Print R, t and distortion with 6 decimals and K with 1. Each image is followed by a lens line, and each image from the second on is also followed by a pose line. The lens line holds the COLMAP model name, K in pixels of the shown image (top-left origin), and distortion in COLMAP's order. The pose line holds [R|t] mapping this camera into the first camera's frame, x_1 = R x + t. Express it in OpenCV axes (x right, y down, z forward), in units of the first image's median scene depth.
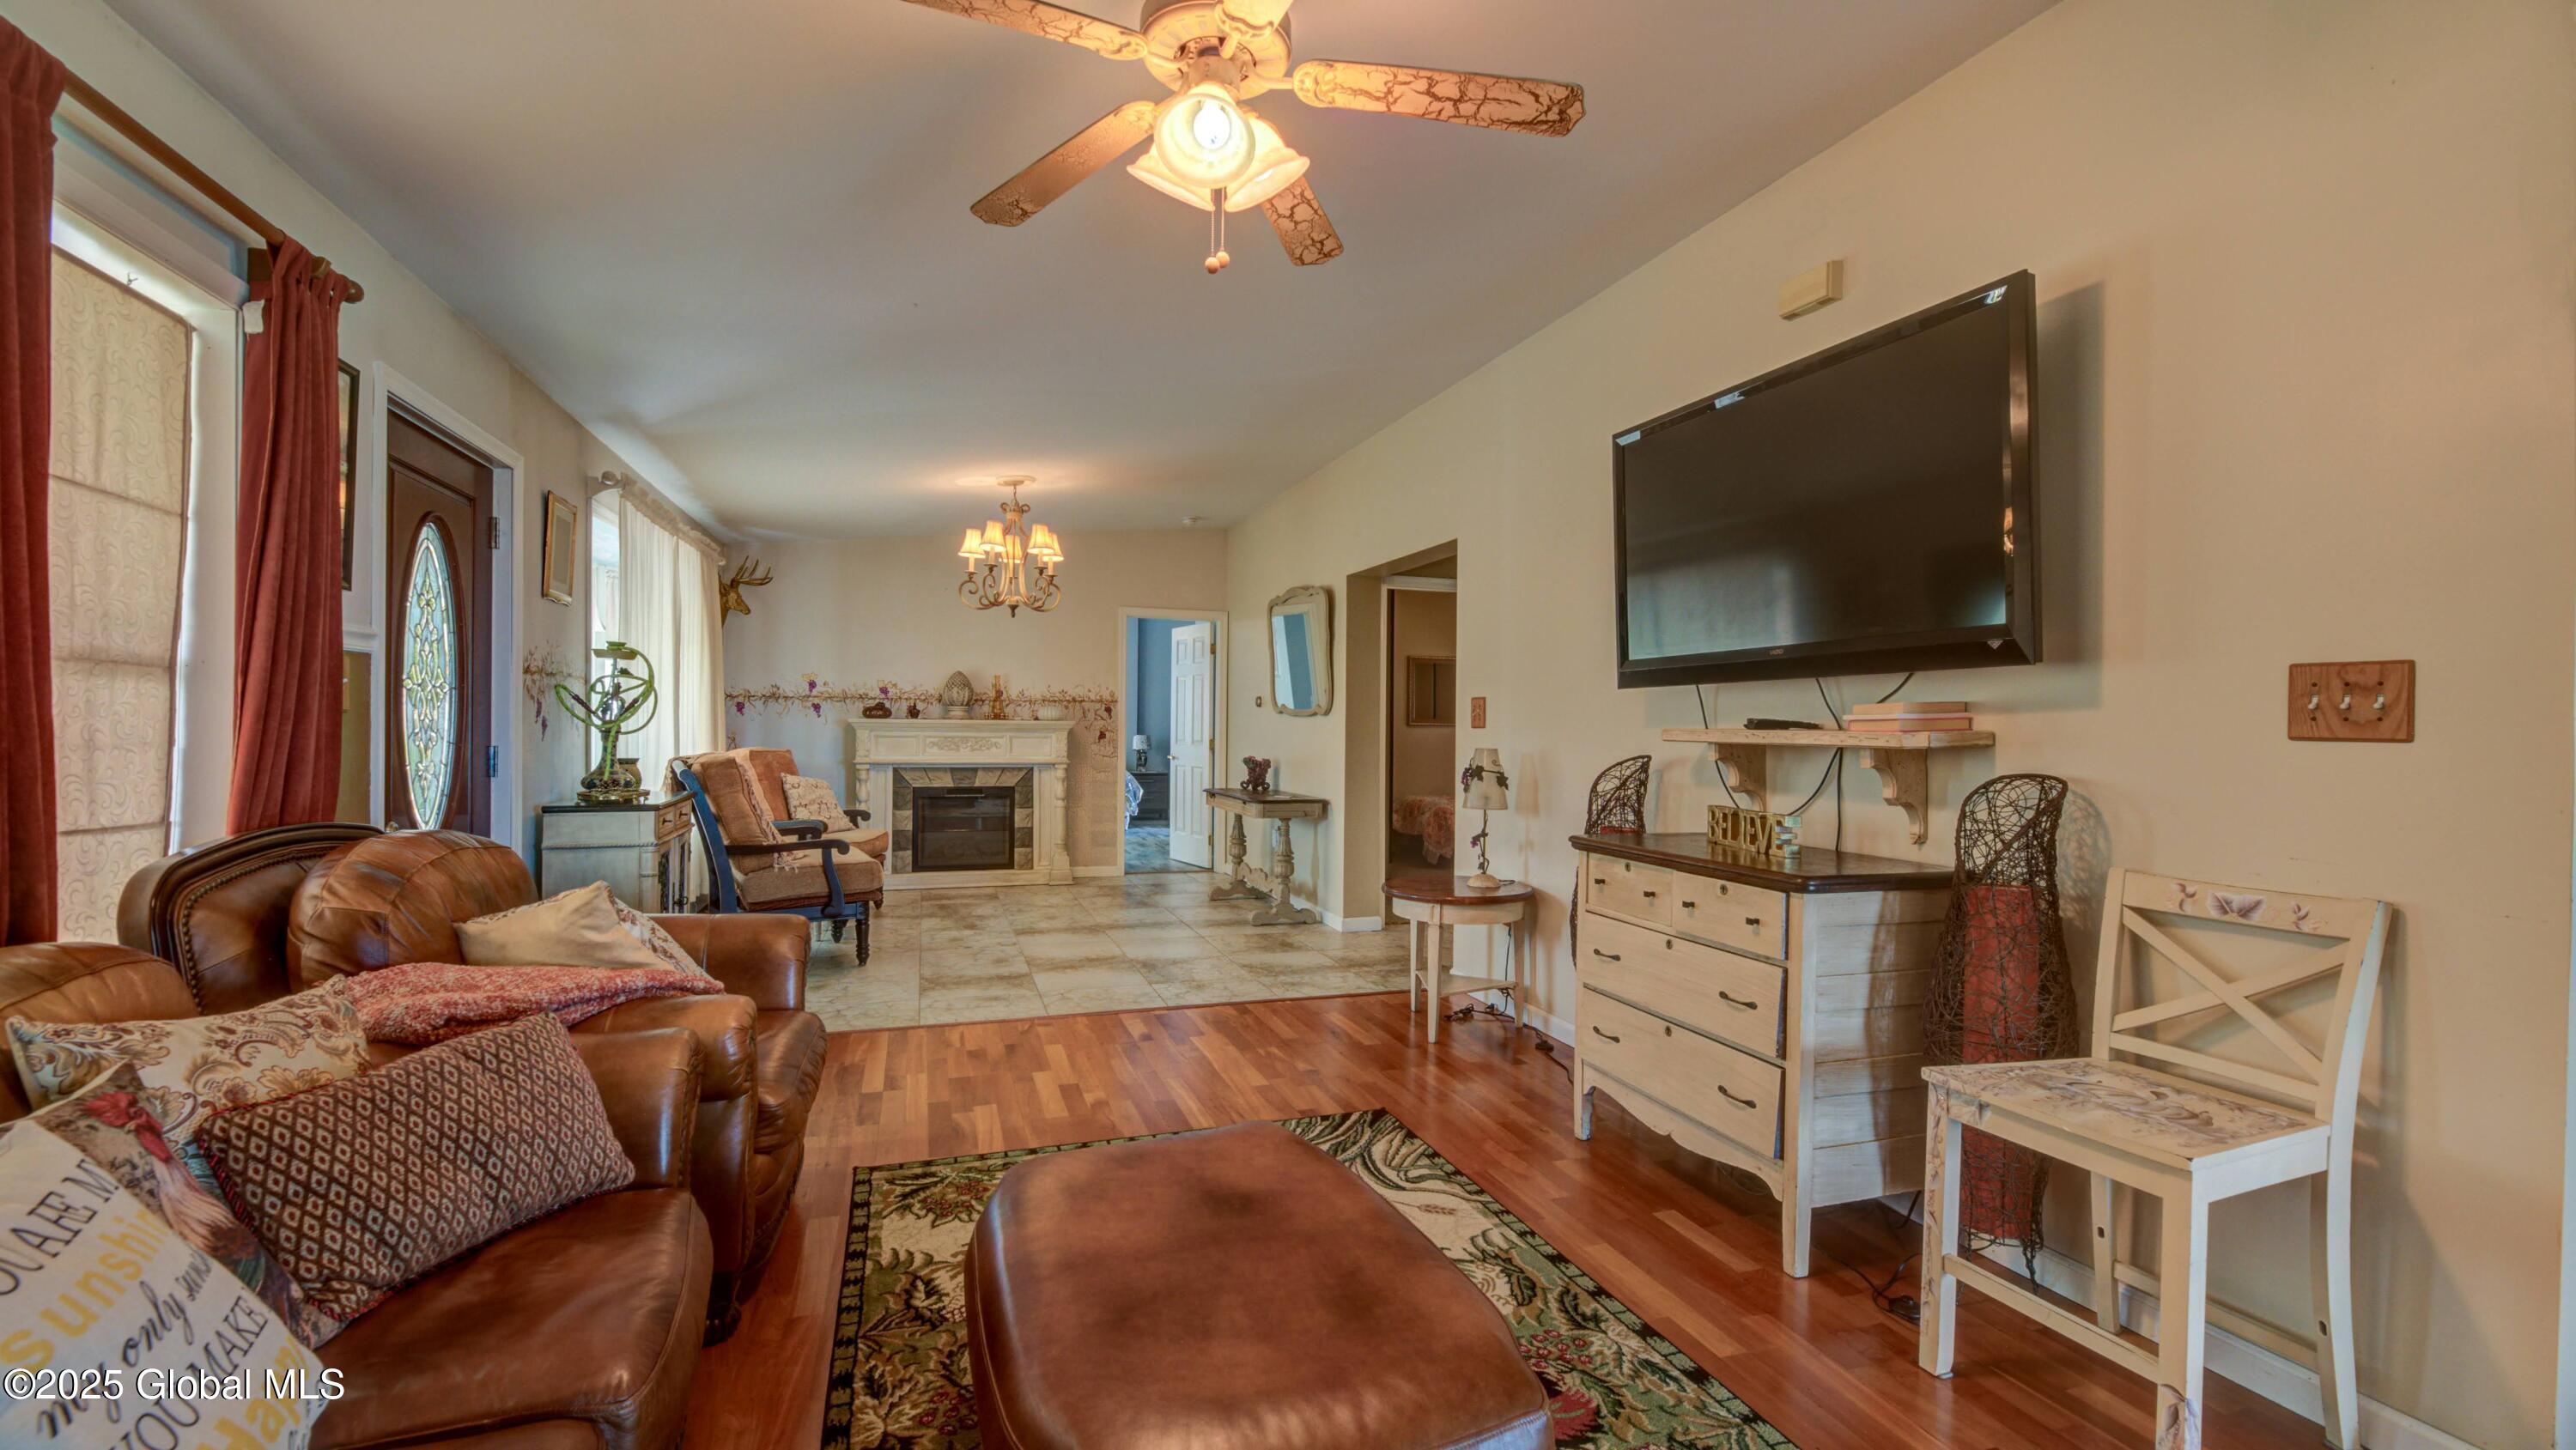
lens RADIAL K [[1051.7, 0, 1272.2], [0, 1051.7, 727.2], [0, 0, 1]] dist [-0.002133, -0.001551]
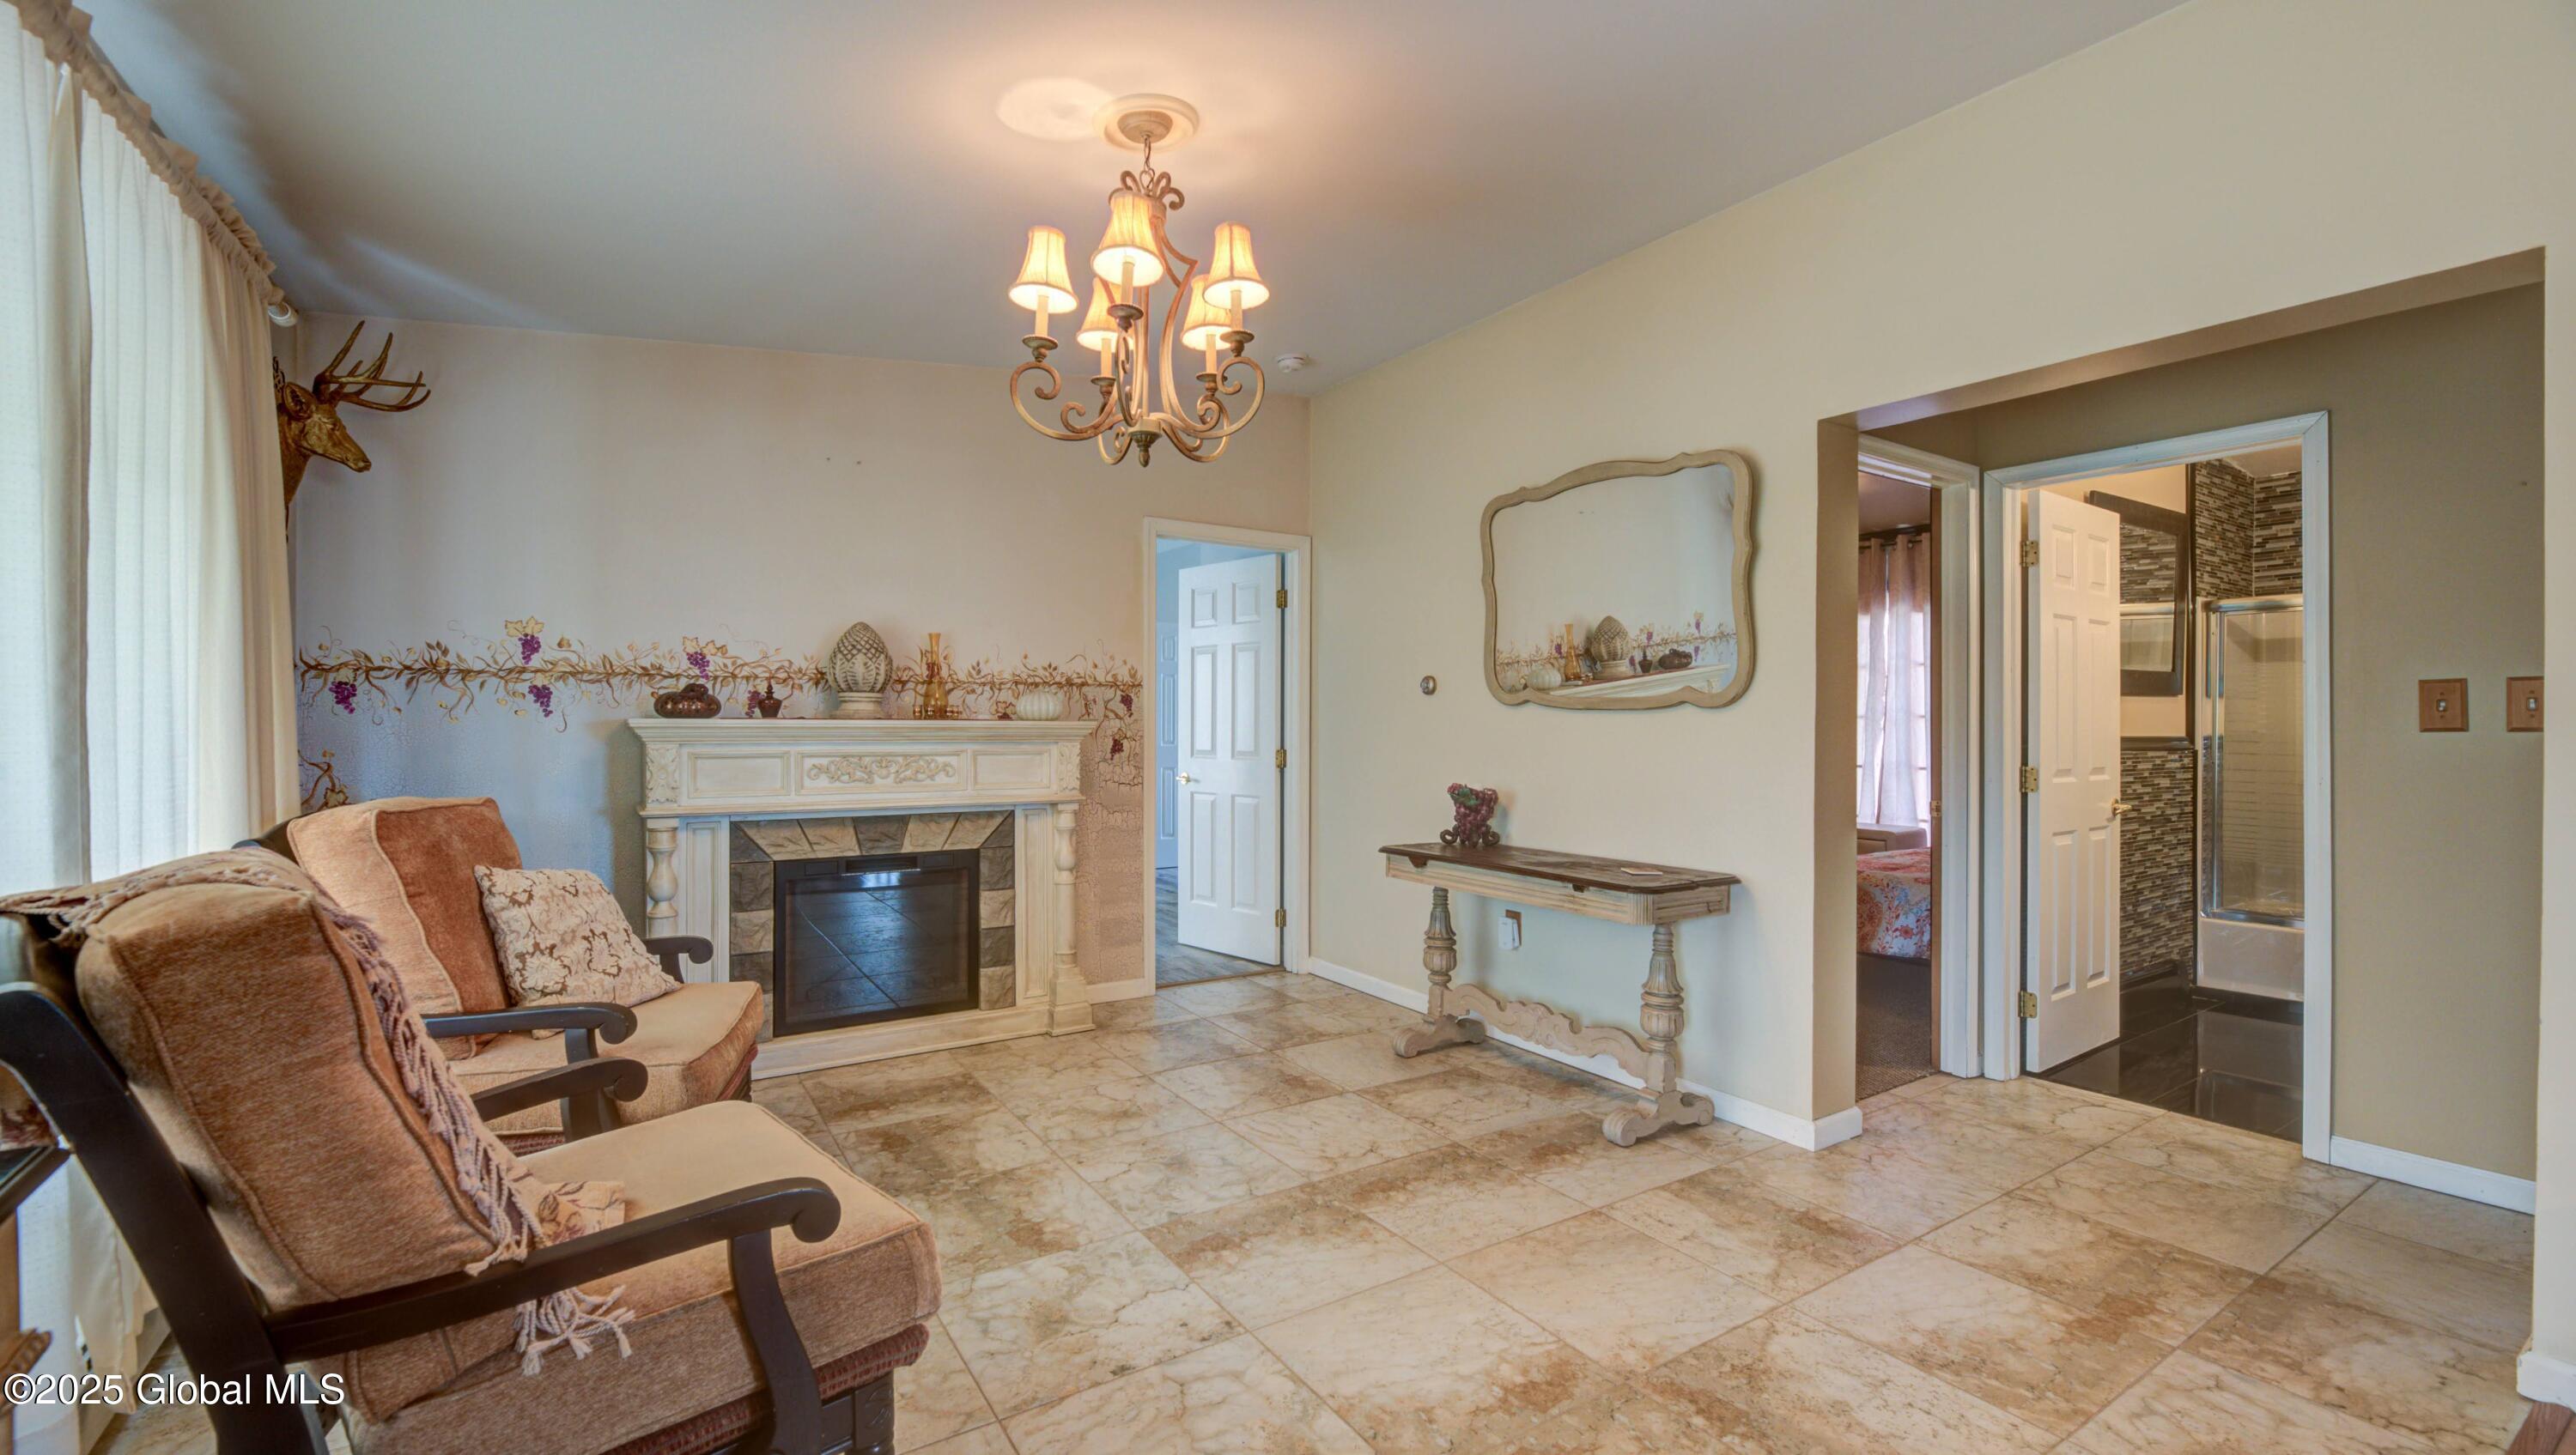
lens RADIAL K [[1058.6, 0, 1275.9], [0, 1058.6, 732.0], [0, 0, 1]] dist [-0.001851, -0.001962]
pose [[0.967805, -0.007894, 0.251576, -0.239045], [0.005661, 0.999938, 0.009597, -0.005102], [-0.251636, -0.007864, 0.967790, 0.472645]]
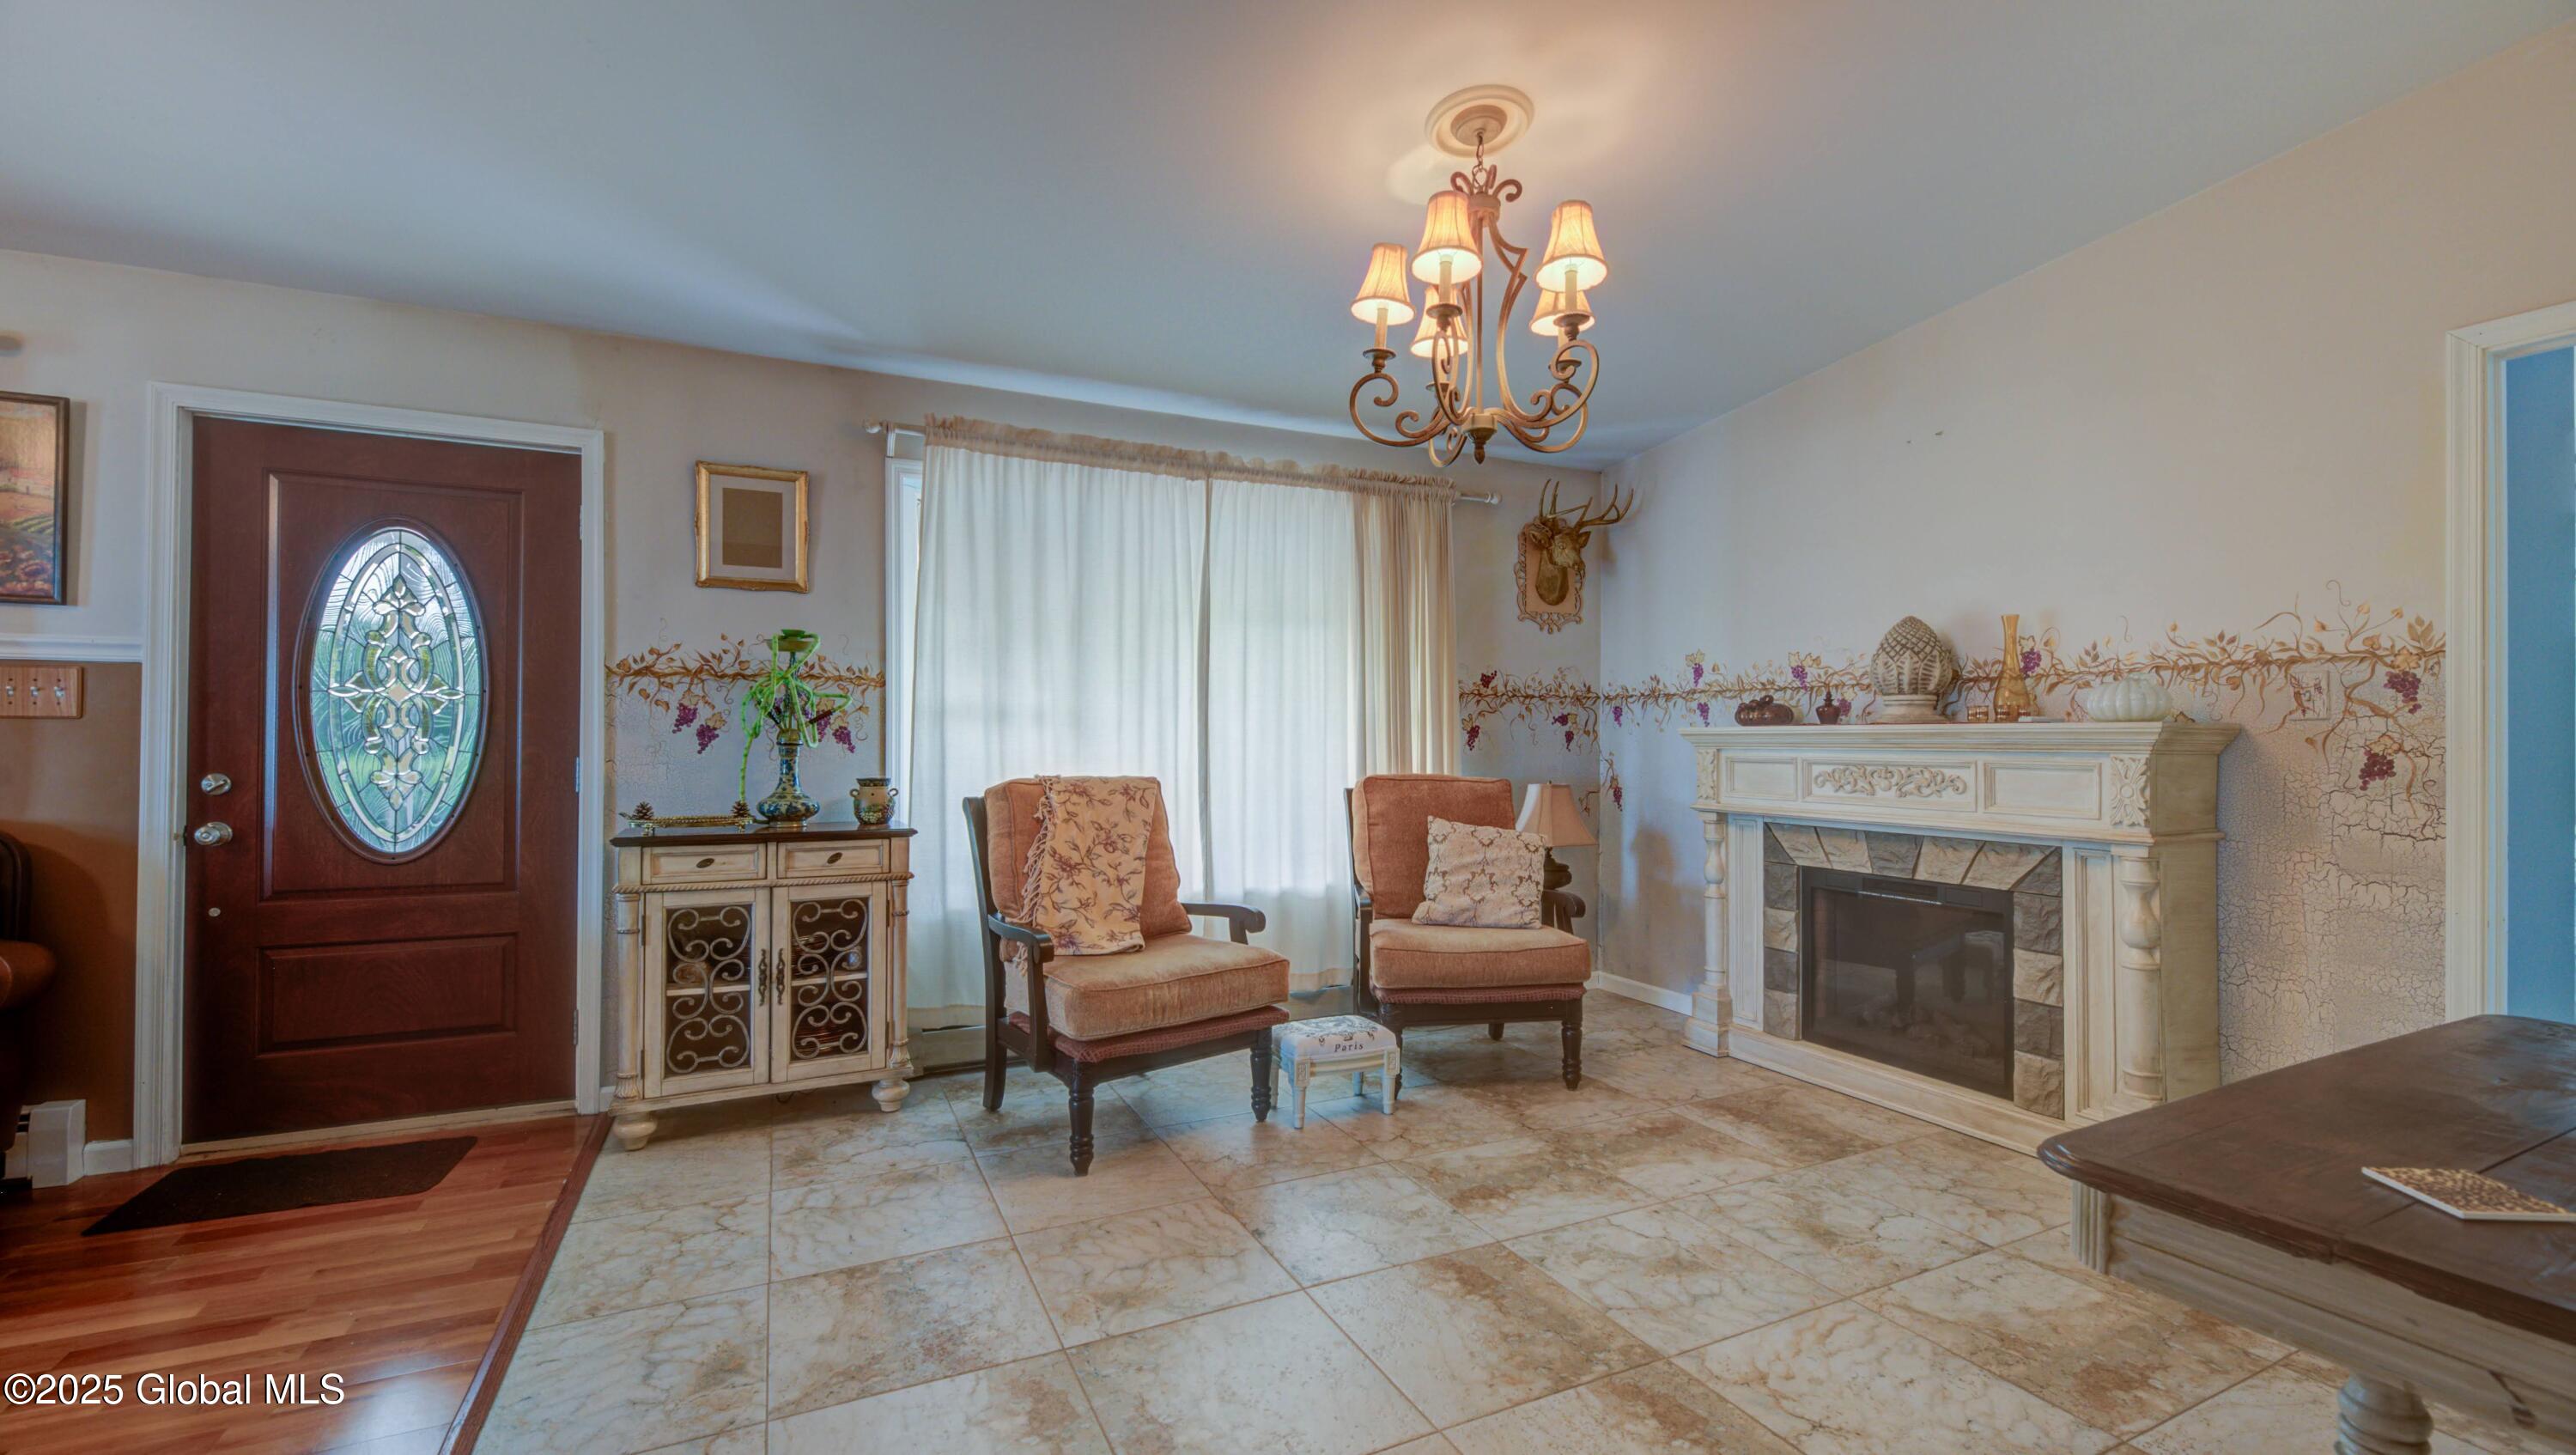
lens RADIAL K [[1058.9, 0, 1301.9], [0, 1058.9, 735.1], [0, 0, 1]] dist [-0.001851, -0.001962]
pose [[0.139993, -0.014934, -0.990040, 0.111443], [-0.002106, 0.999880, -0.015380, 0.004512], [0.990150, 0.004238, 0.139945, 0.695235]]
